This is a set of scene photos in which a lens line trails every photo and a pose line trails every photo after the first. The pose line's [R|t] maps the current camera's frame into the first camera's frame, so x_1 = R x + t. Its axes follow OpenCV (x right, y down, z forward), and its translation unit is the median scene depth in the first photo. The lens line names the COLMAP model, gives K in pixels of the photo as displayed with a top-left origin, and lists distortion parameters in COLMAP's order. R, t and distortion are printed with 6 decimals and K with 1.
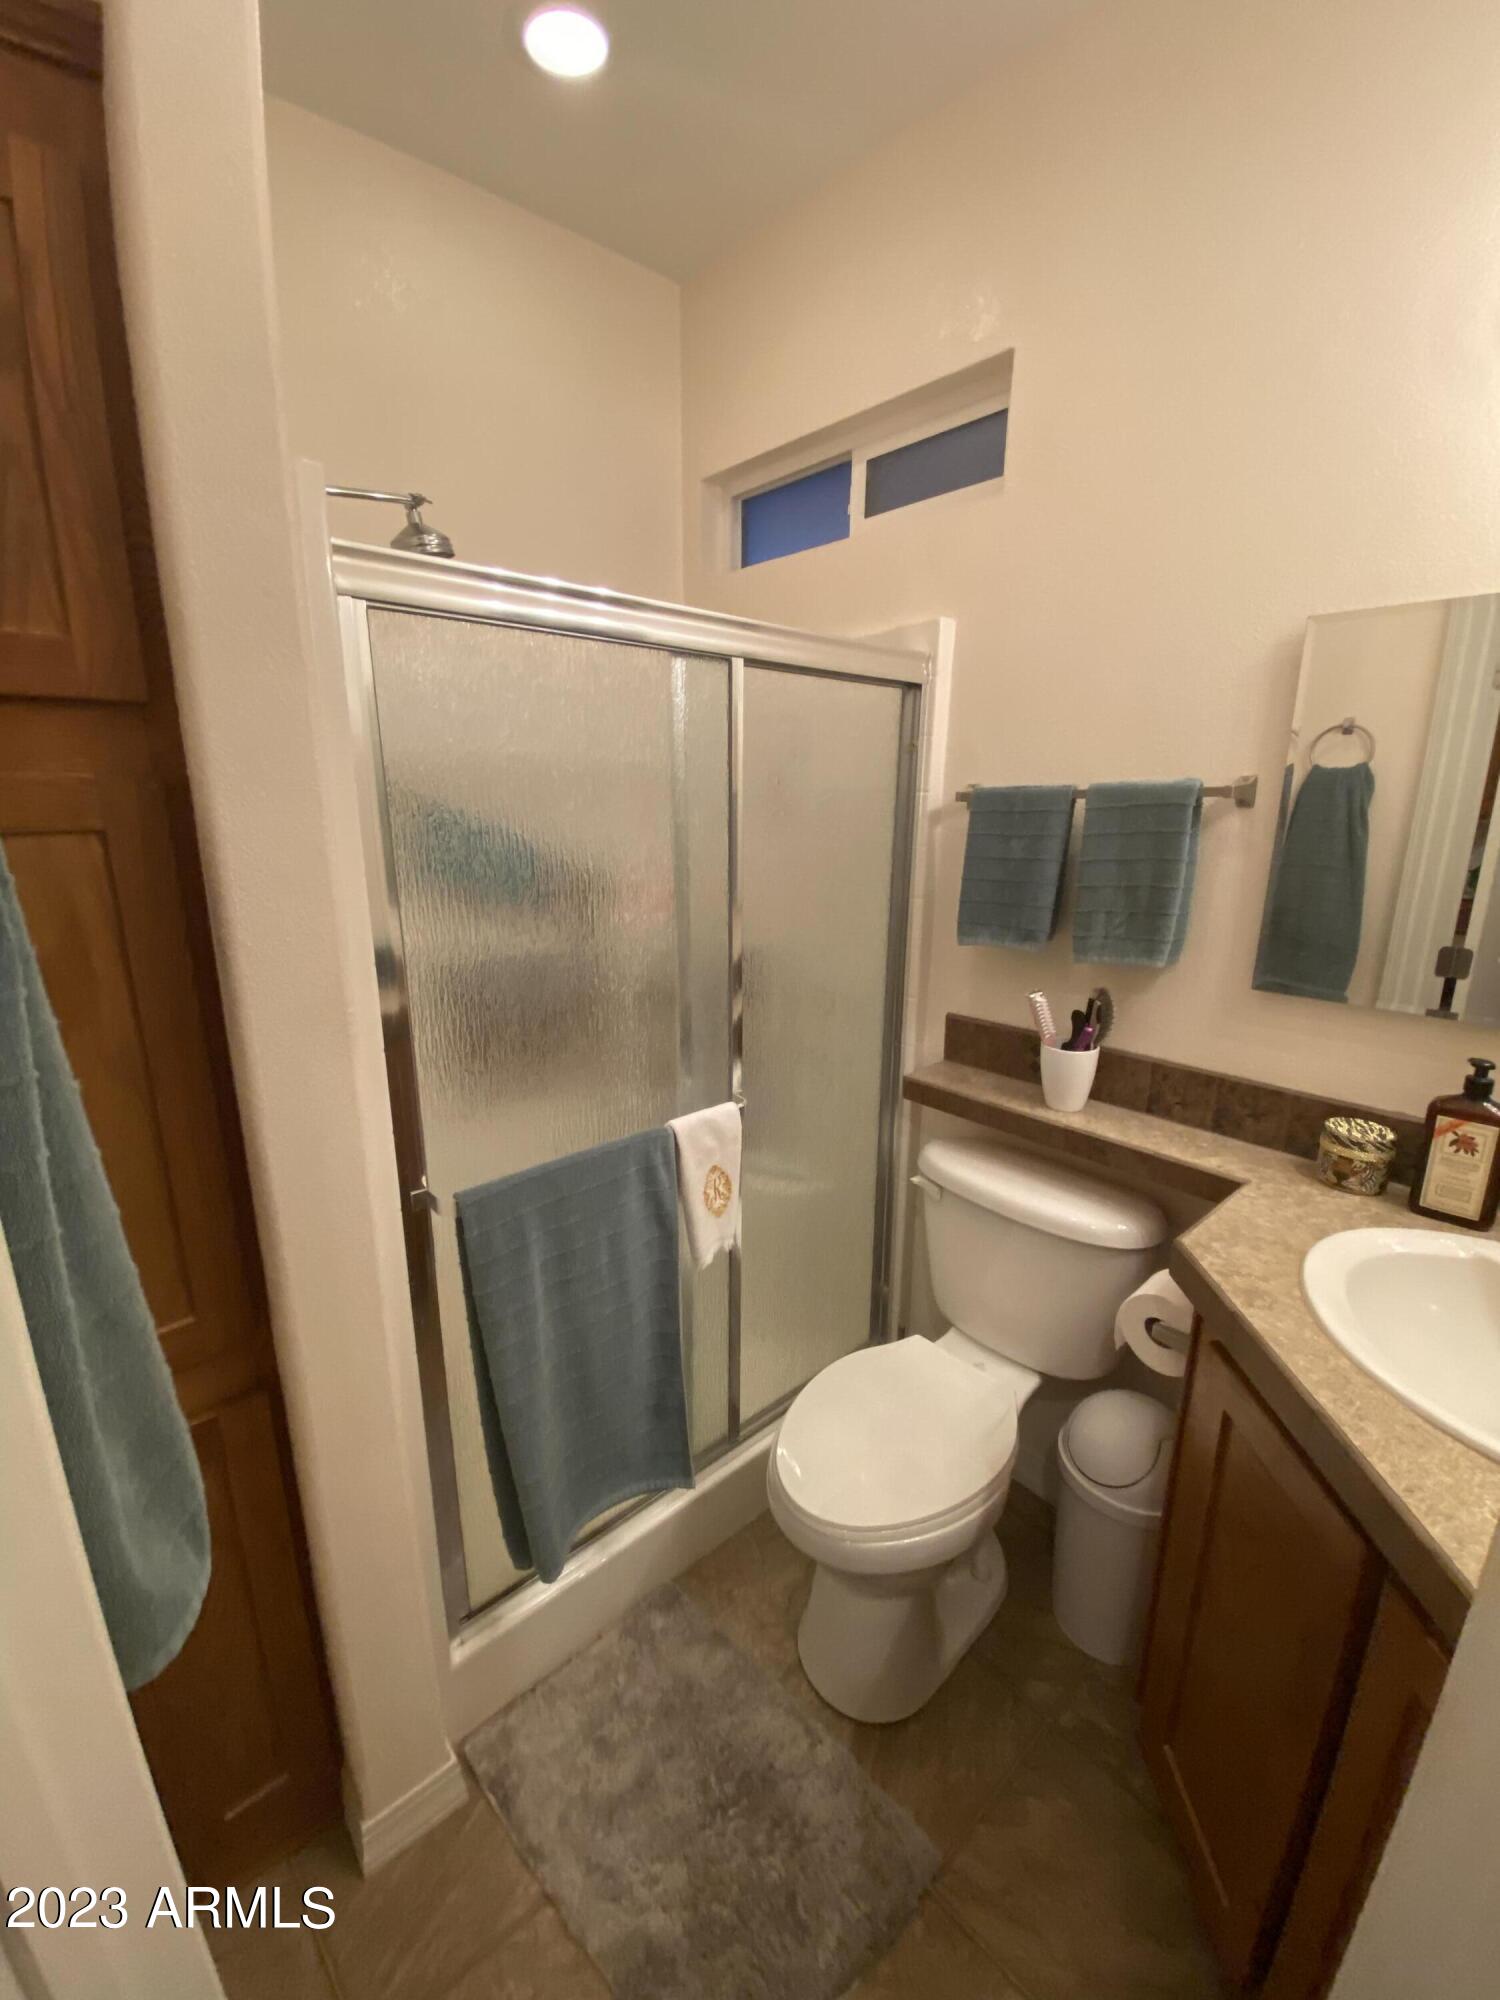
lens RADIAL K [[823.0, 0, 750.0], [0, 823.0, 1000.0], [0, 0, 1]] dist [0.042606, -0.046919]
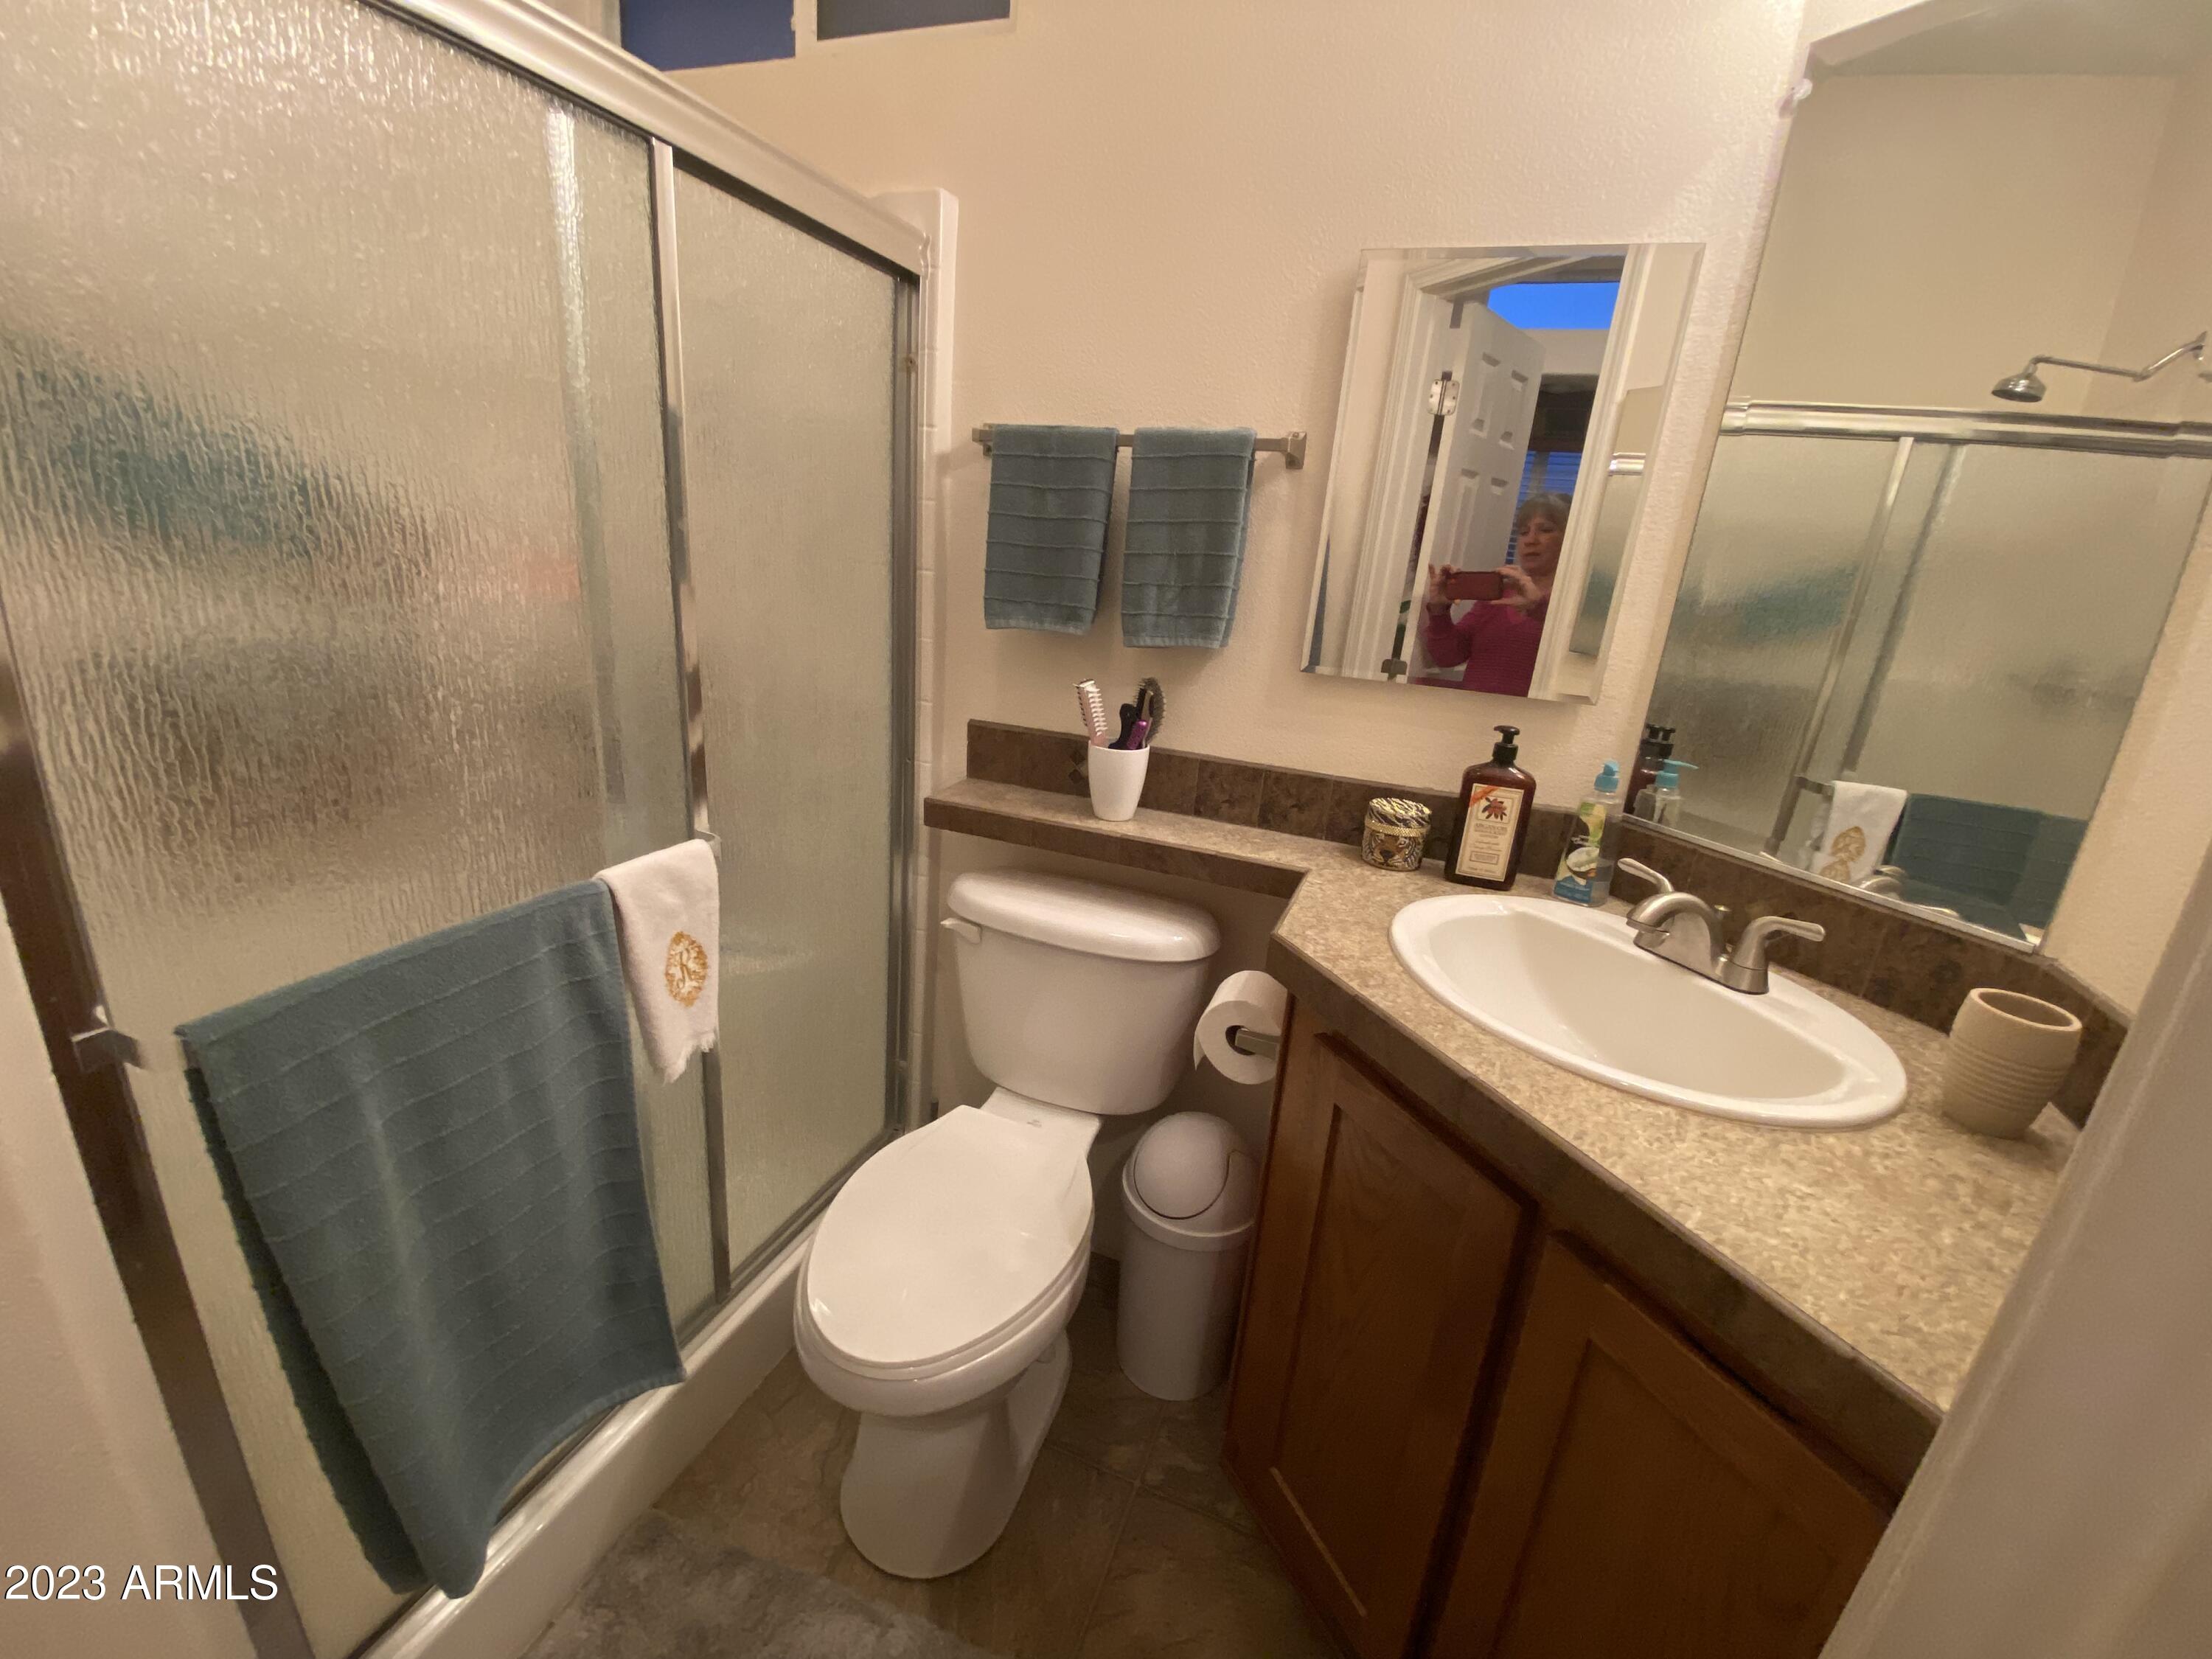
lens RADIAL K [[896.0, 0, 1113.6], [0, 896.0, 833.0], [0, 0, 1]] dist [0.029951, -0.026145]
pose [[0.882516, -0.076969, 0.463941, -0.065830], [0.038555, 0.995036, 0.091740, 0.063225], [-0.468699, -0.063075, 0.881103, 0.173747]]
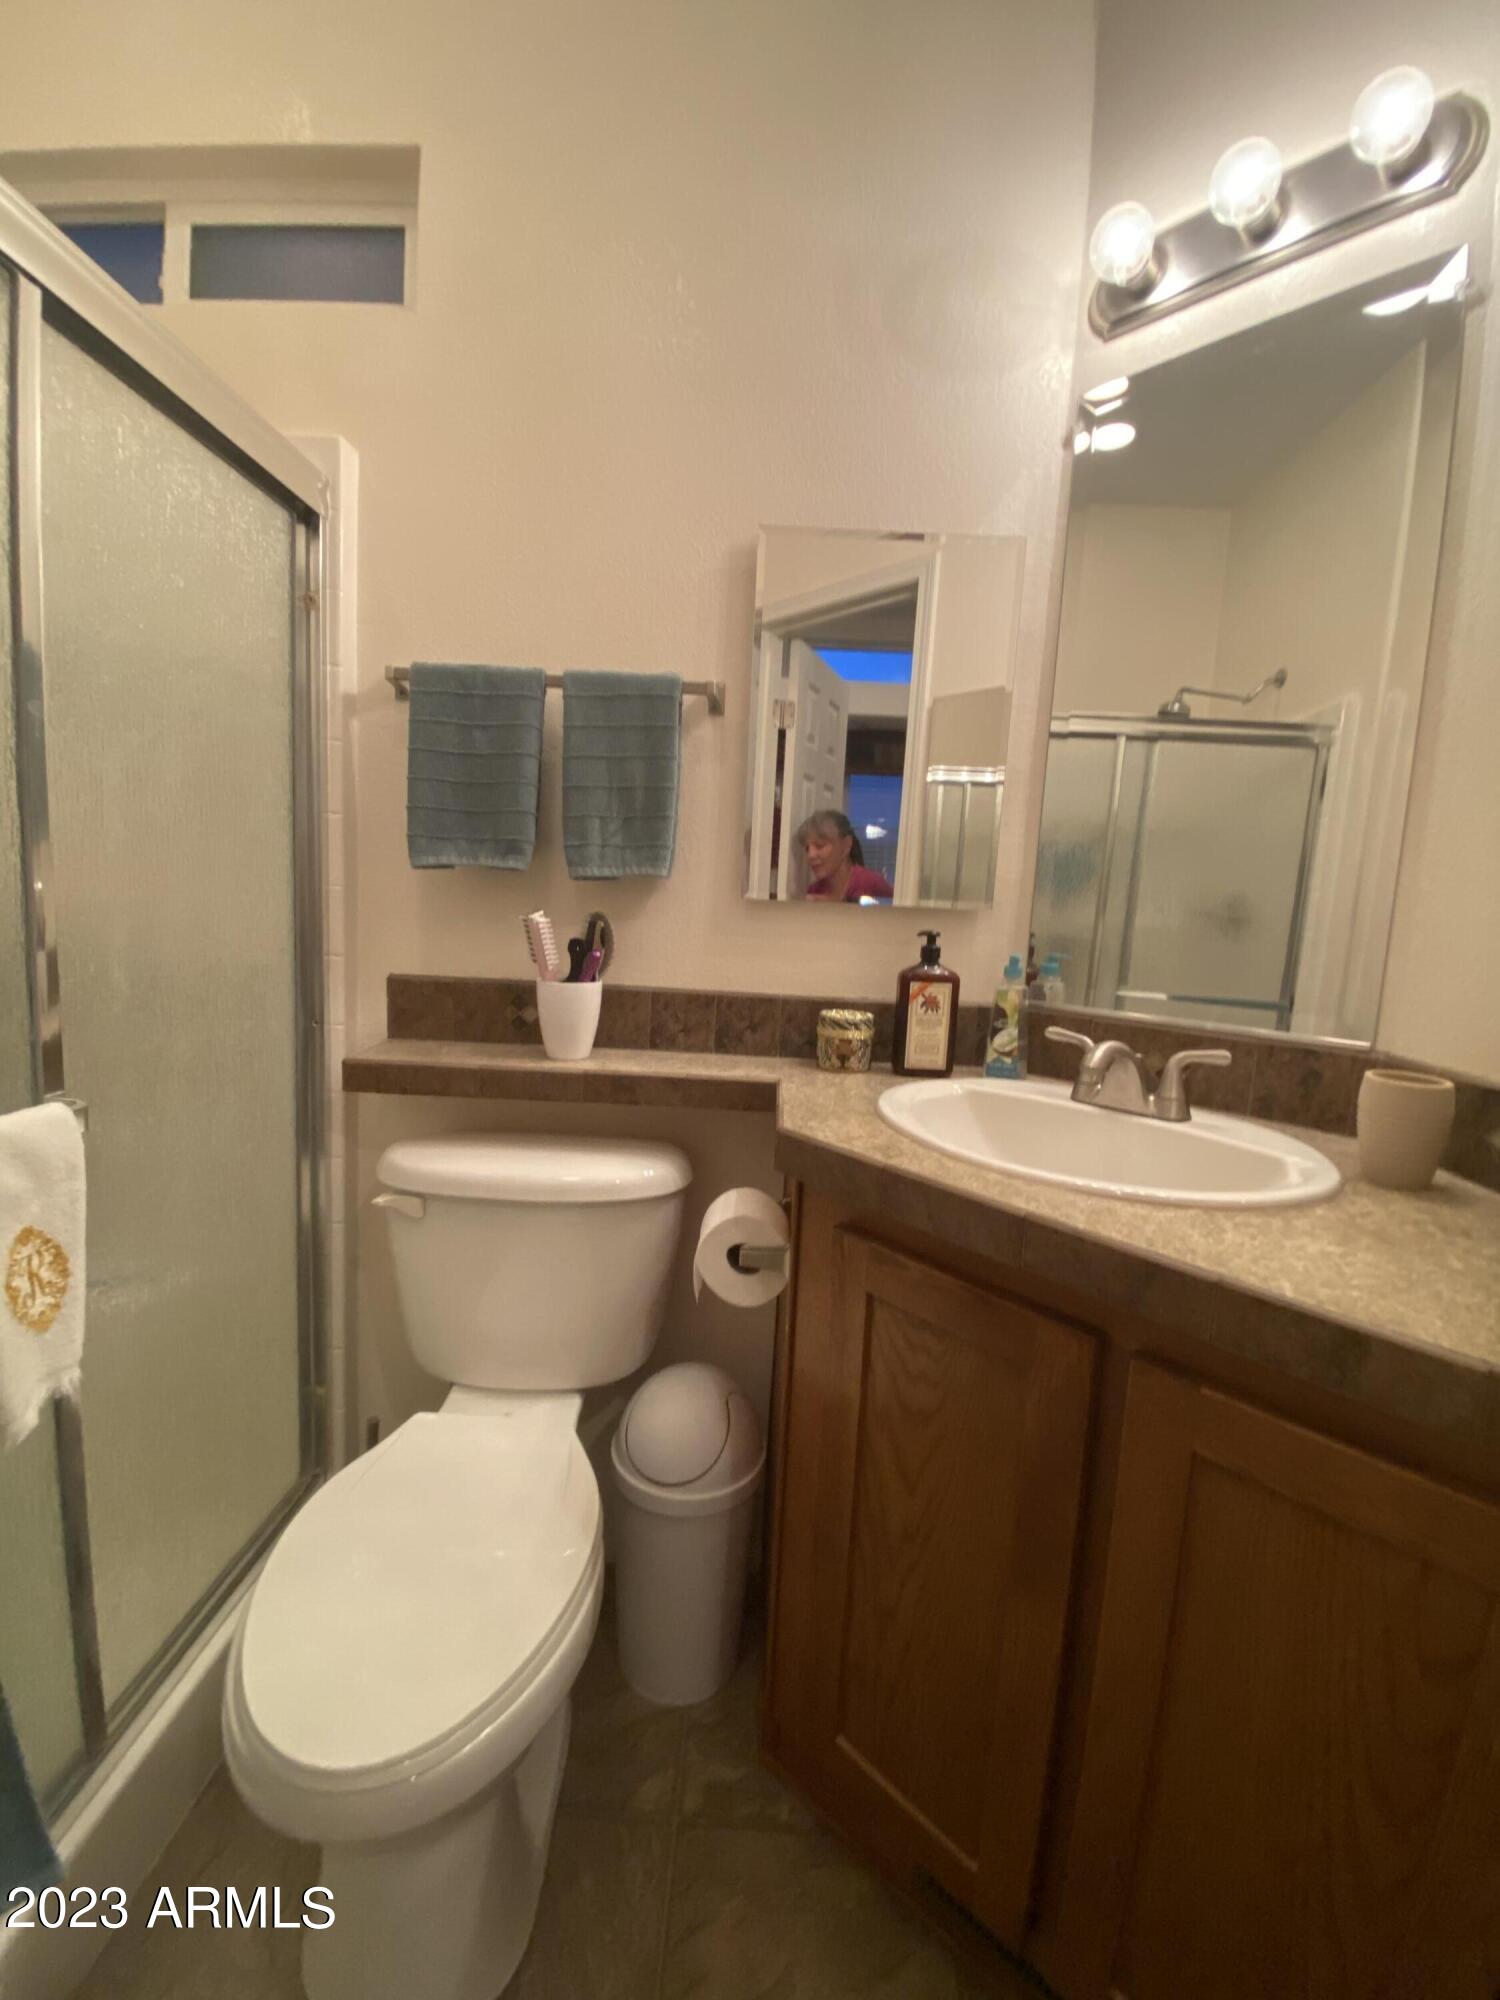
lens RADIAL K [[800.7, 0, 750.2], [0, 800.7, 1006.5], [0, 0, 1]] dist [0.030143, -0.025876]
pose [[0.676809, -0.061671, 0.733571, -0.097262], [0.133816, 0.990190, -0.040216, 0.145703], [-0.723894, 0.125382, 0.678422, 0.326785]]
